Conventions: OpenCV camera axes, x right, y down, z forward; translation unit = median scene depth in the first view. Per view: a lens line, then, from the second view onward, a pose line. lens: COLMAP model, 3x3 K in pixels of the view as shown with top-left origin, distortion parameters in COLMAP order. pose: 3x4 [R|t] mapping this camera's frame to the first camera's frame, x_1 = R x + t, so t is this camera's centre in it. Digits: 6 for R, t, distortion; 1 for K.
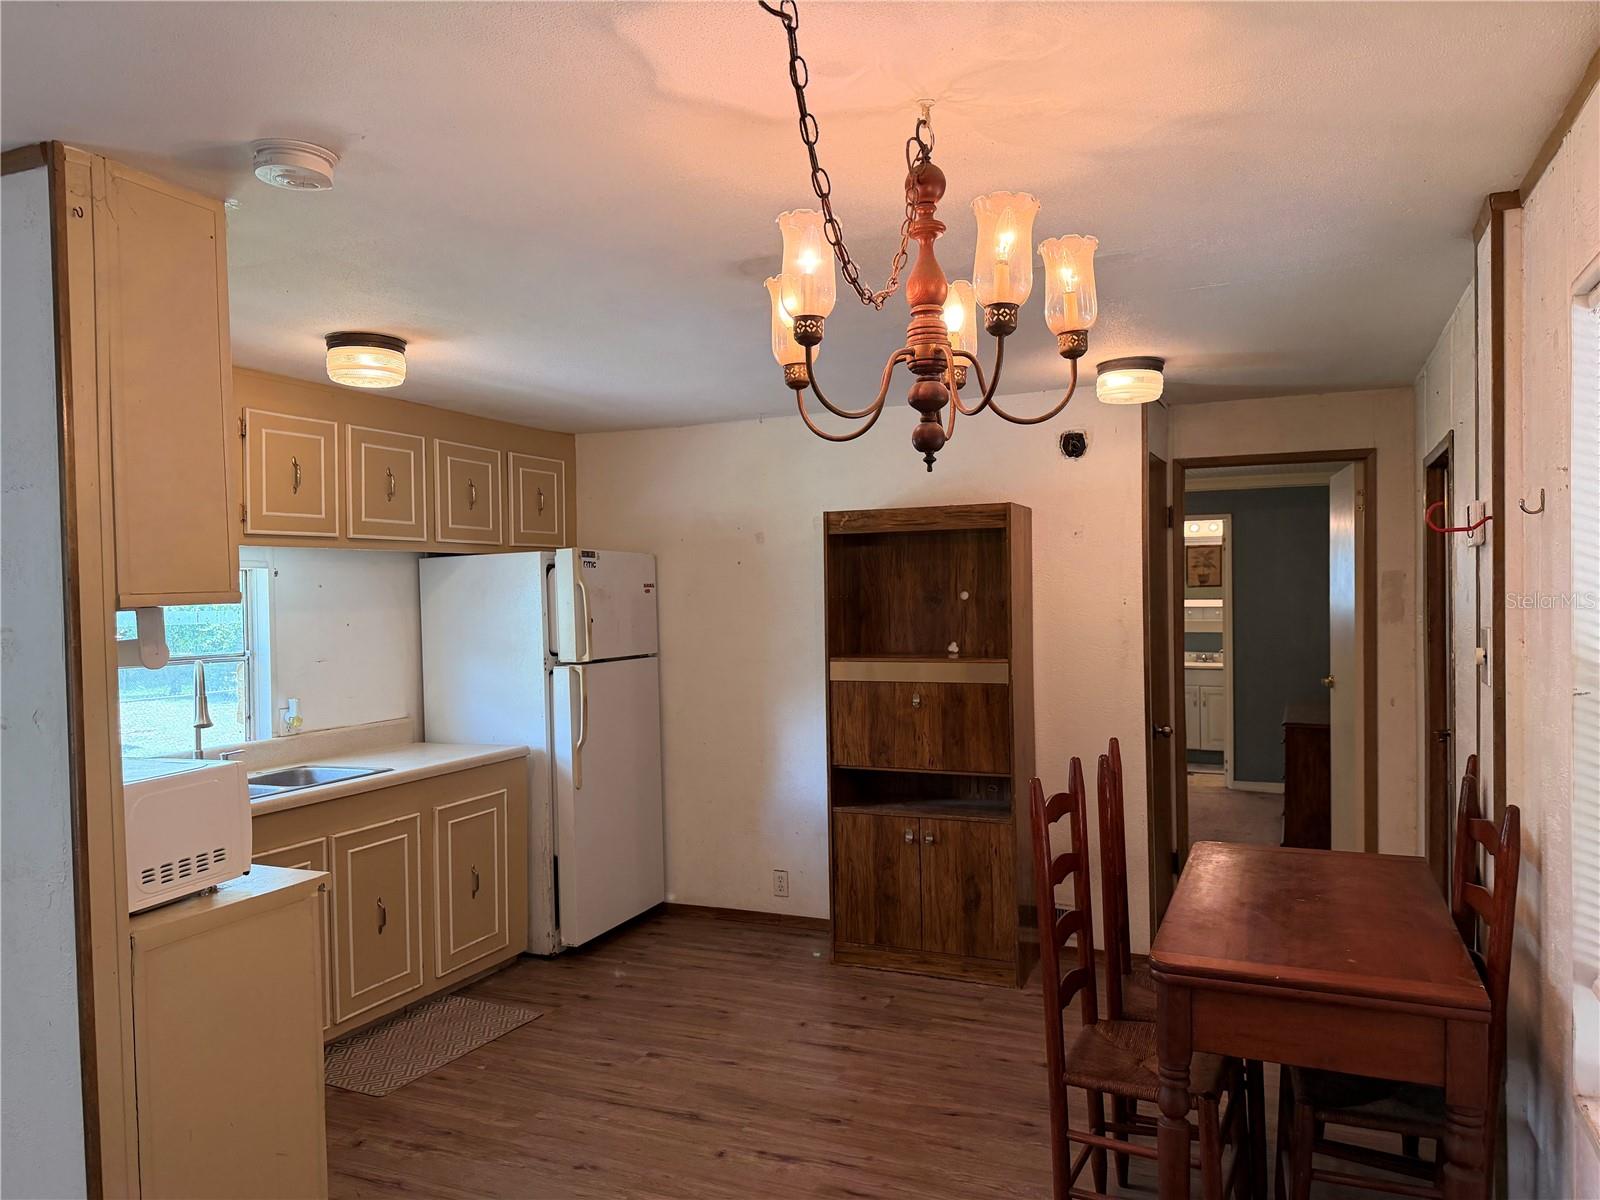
lens RADIAL K [[1126.7, 0, 800.0], [0, 1126.7, 600.0], [0, 0, 1]] dist [-0.001531, -0.000512]
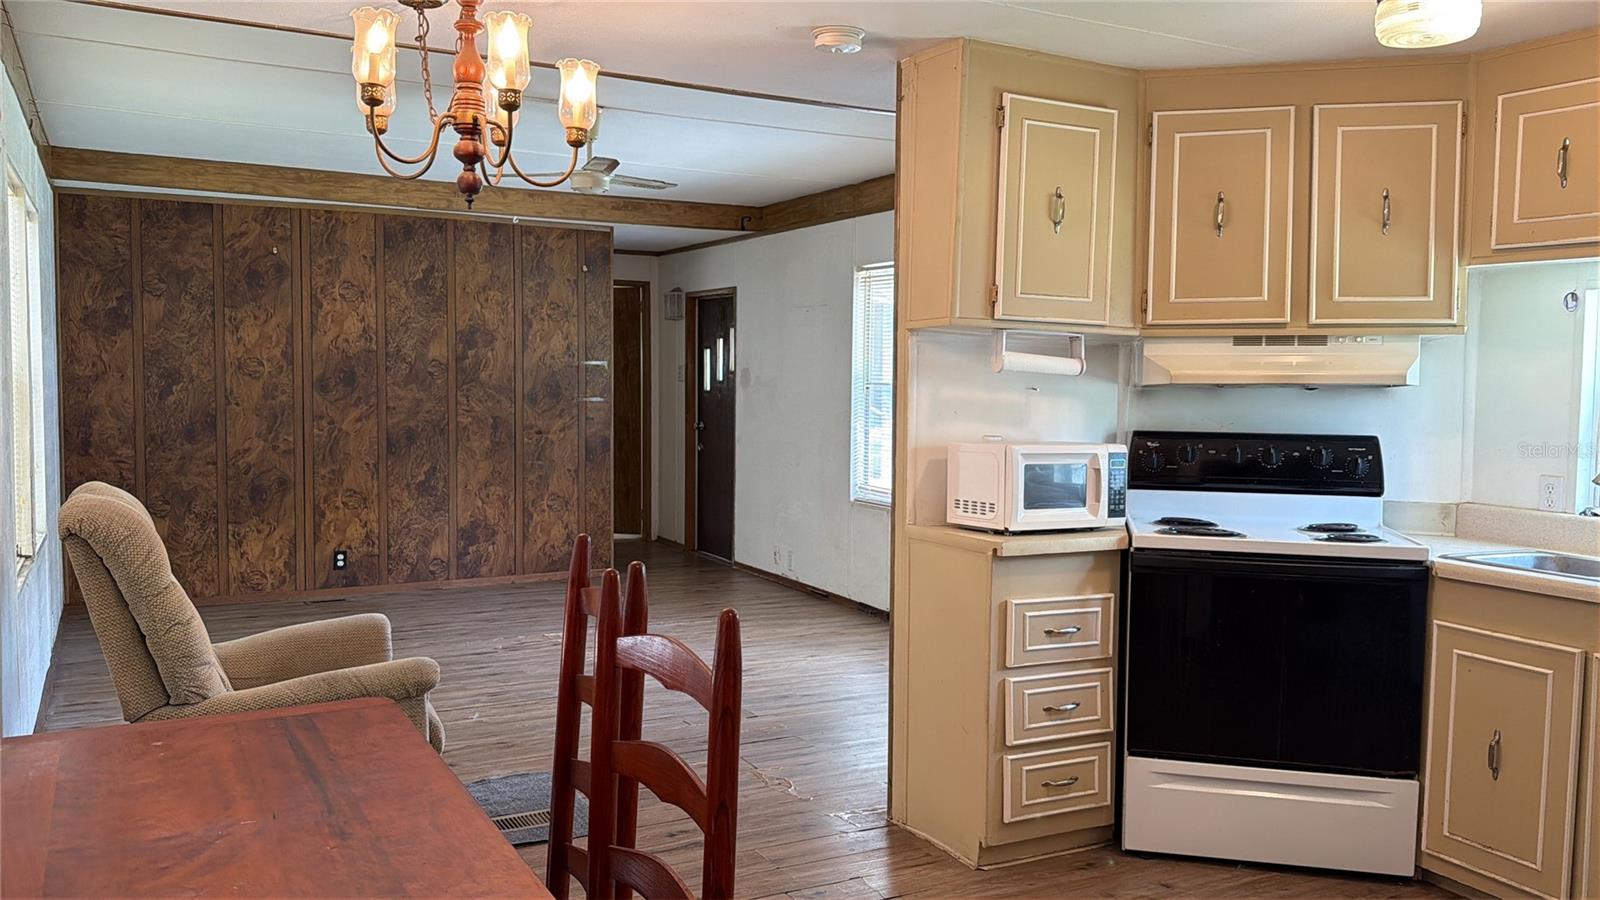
lens RADIAL K [[1256.0, 0, 804.4], [0, 1256.0, 455.8], [0, 0, 1]] dist [0.128036, -0.238227]
pose [[-0.614905, 0.056435, -0.786579, 0.597699], [-0.011882, 0.996660, 0.080796, 0.028632], [0.788511, 0.059028, -0.612181, 1.250125]]
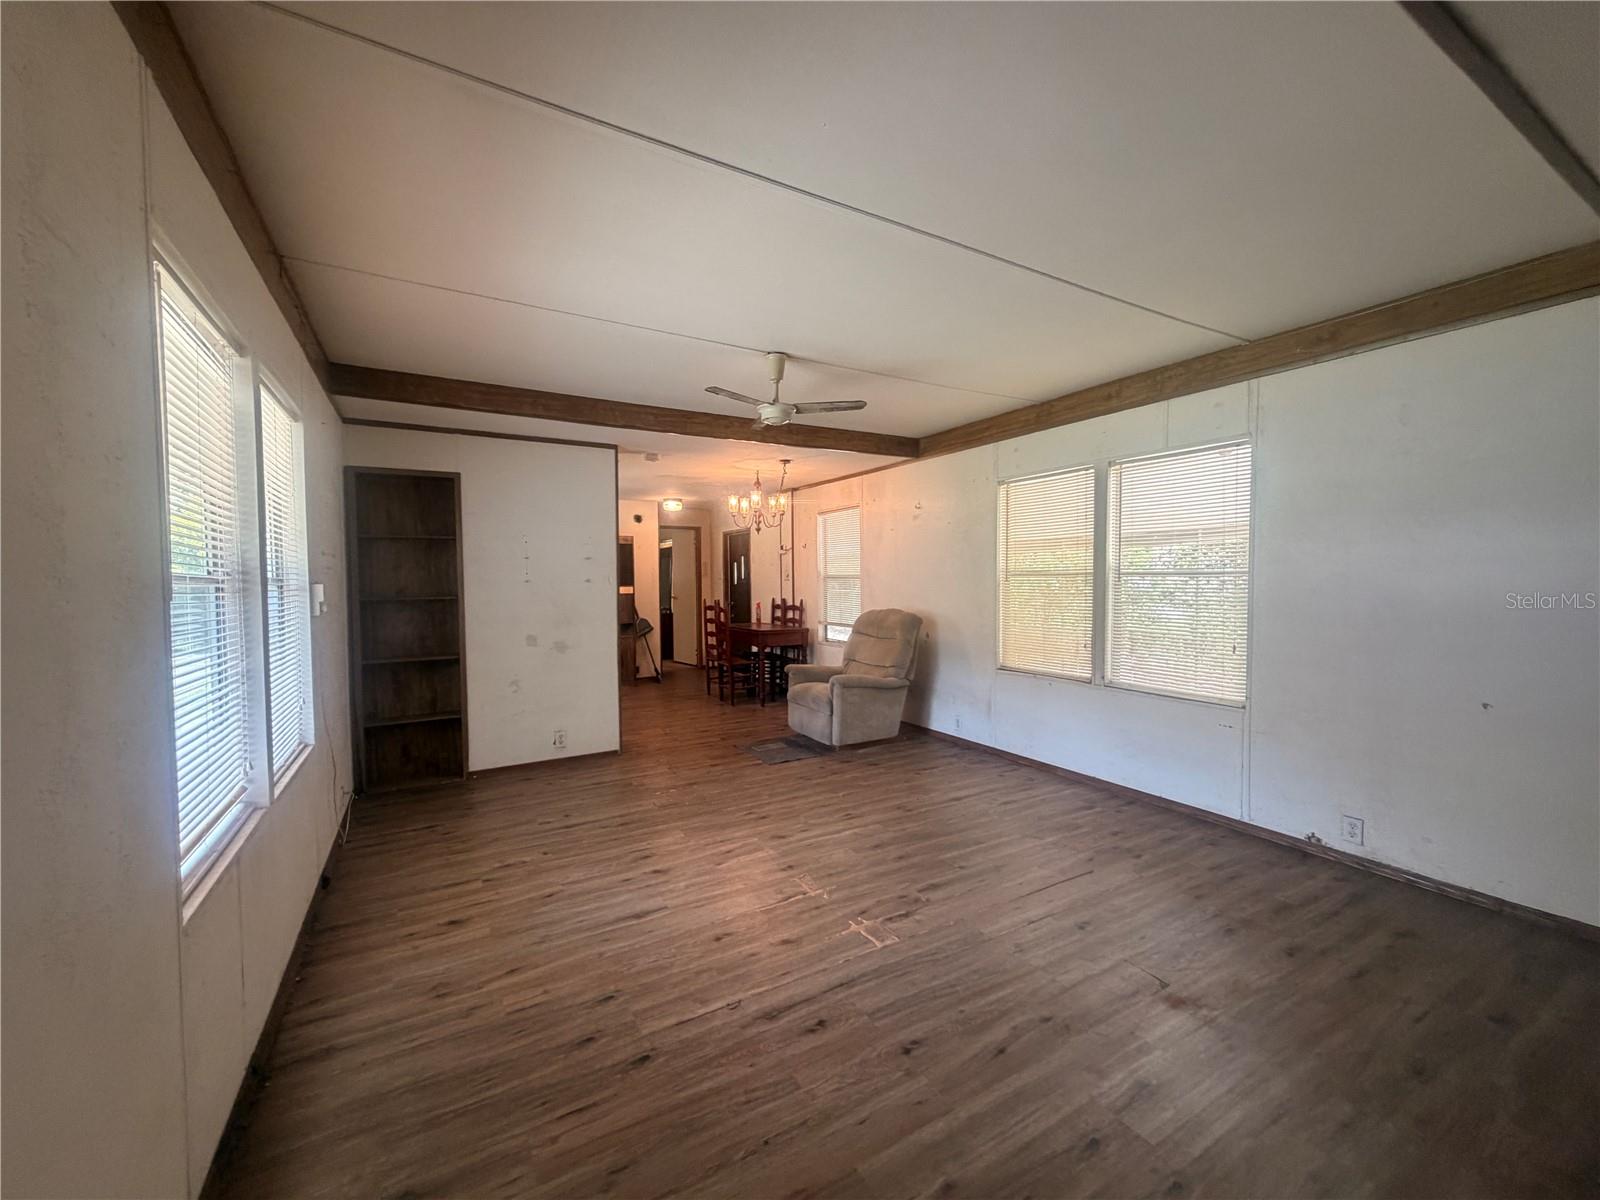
lens RADIAL K [[638.2, 0, 794.4], [0, 638.2, 601.8], [0, 0, 1]] dist [-0.002217, -0.000211]
pose [[0.596579, -0.018291, 0.802346, -1.306342], [0.006738, 0.999819, 0.017783, 0.090703], [-0.802526, -0.005203, 0.596594, -0.584989]]
